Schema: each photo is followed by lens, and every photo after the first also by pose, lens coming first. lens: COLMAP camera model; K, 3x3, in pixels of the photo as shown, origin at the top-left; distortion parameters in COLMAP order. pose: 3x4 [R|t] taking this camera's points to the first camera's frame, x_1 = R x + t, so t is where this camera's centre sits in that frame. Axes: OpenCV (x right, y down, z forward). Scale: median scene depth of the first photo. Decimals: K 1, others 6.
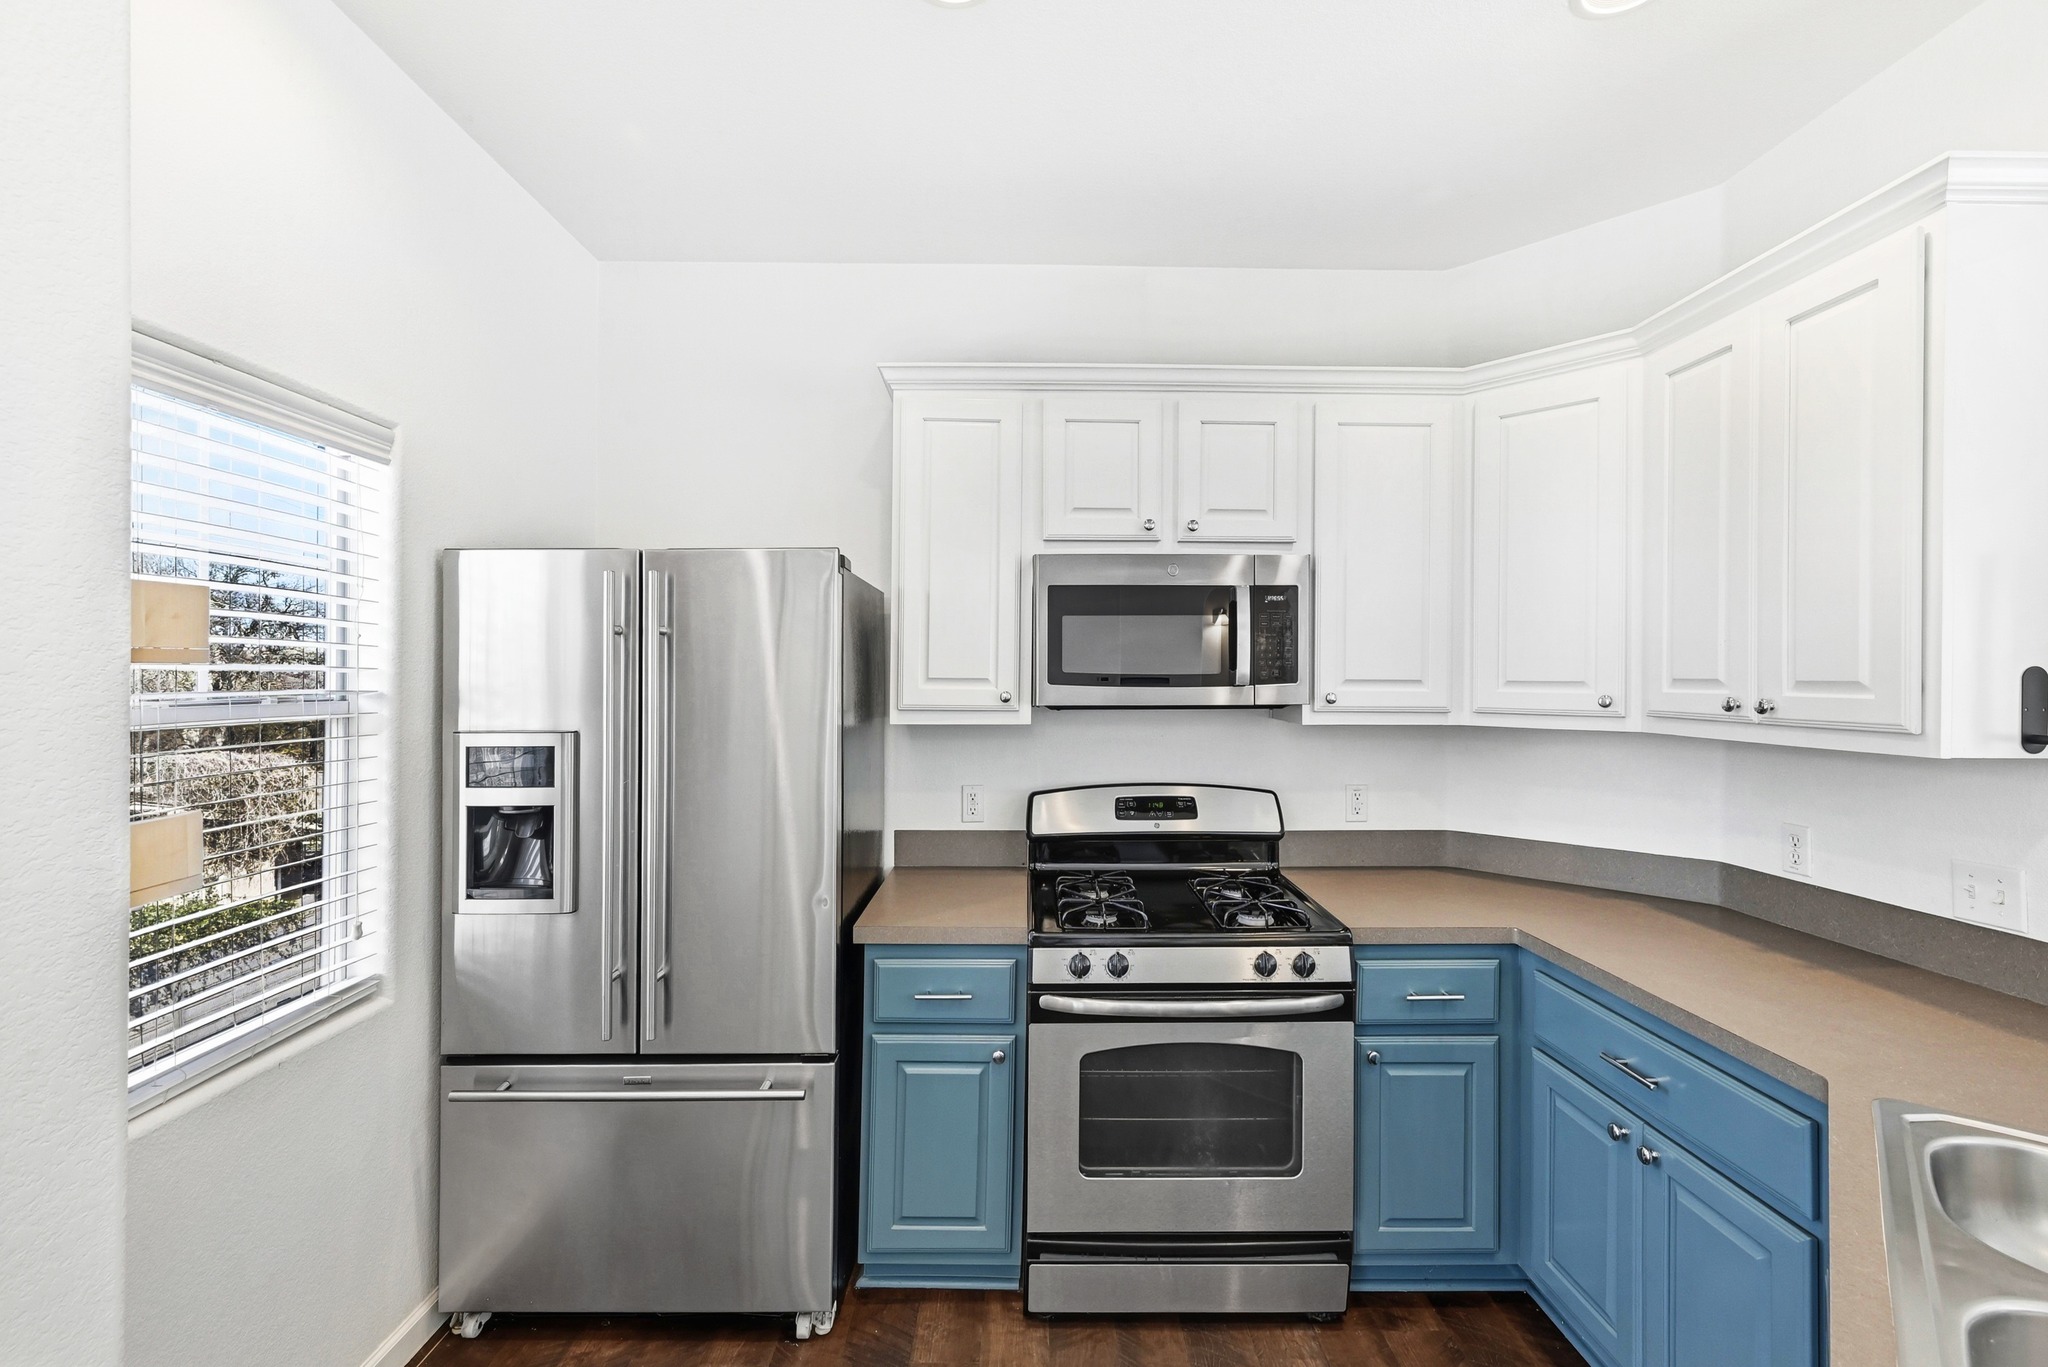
lens RADIAL K [[856.0, 0, 1035.8], [0, 856.0, 682.8], [0, 0, 1]] dist [0.002286, -0.005552]
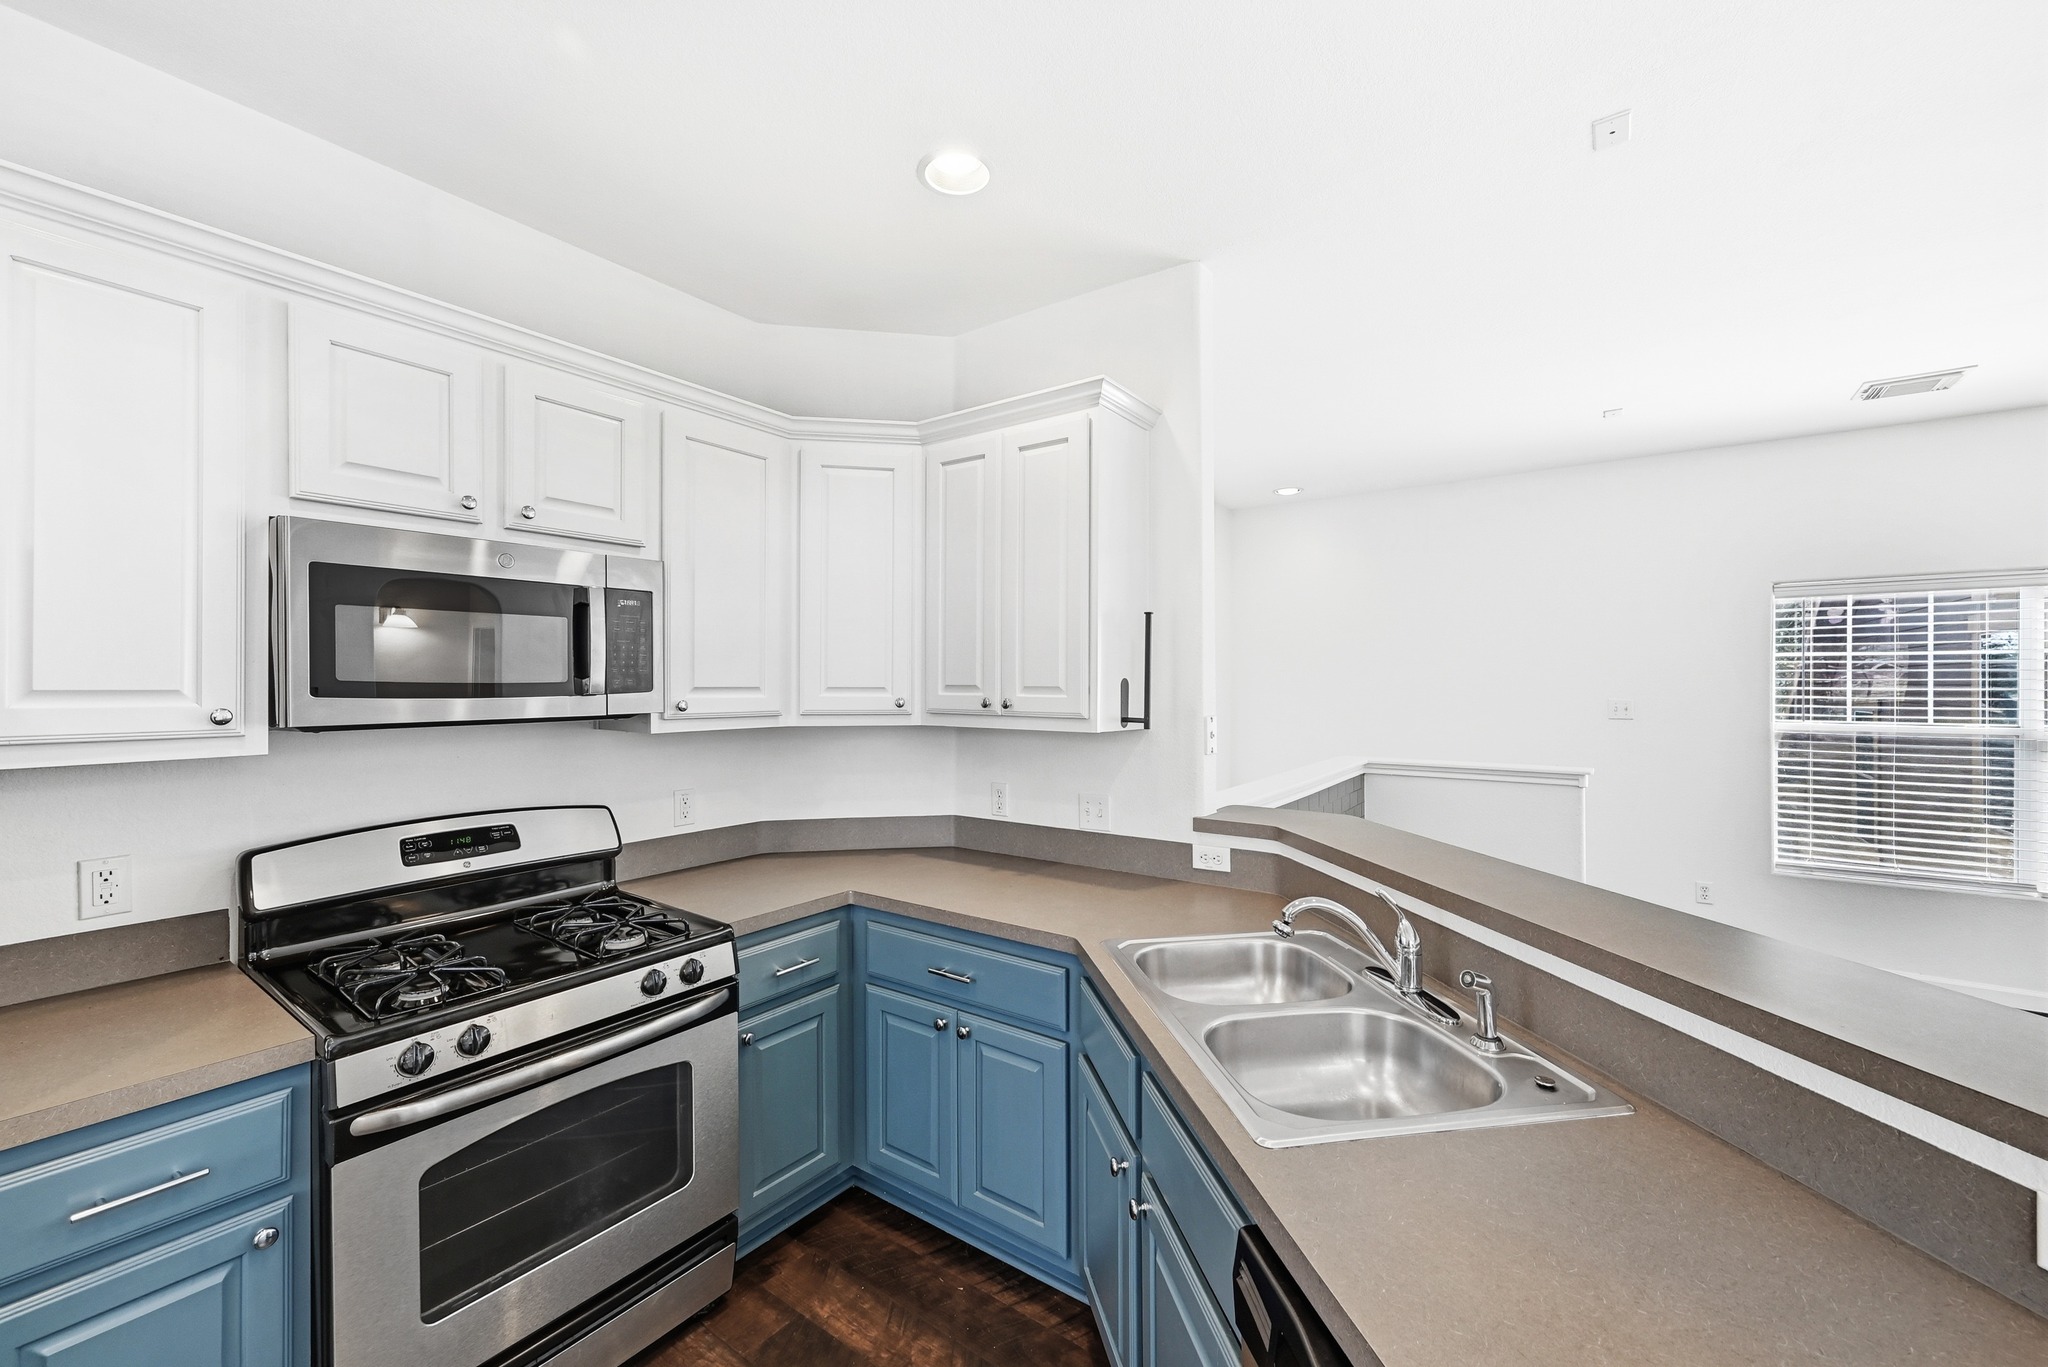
lens RADIAL K [[792.8, 0, 1067.4], [0, 792.8, 688.2], [0, 0, 1]] dist [-0.022837, 0.009424]
pose [[0.575570, -0.008488, 0.817708, -0.178468], [0.007730, 0.999958, 0.004938, -0.004820], [-0.817716, 0.003479, 0.575612, 0.102236]]
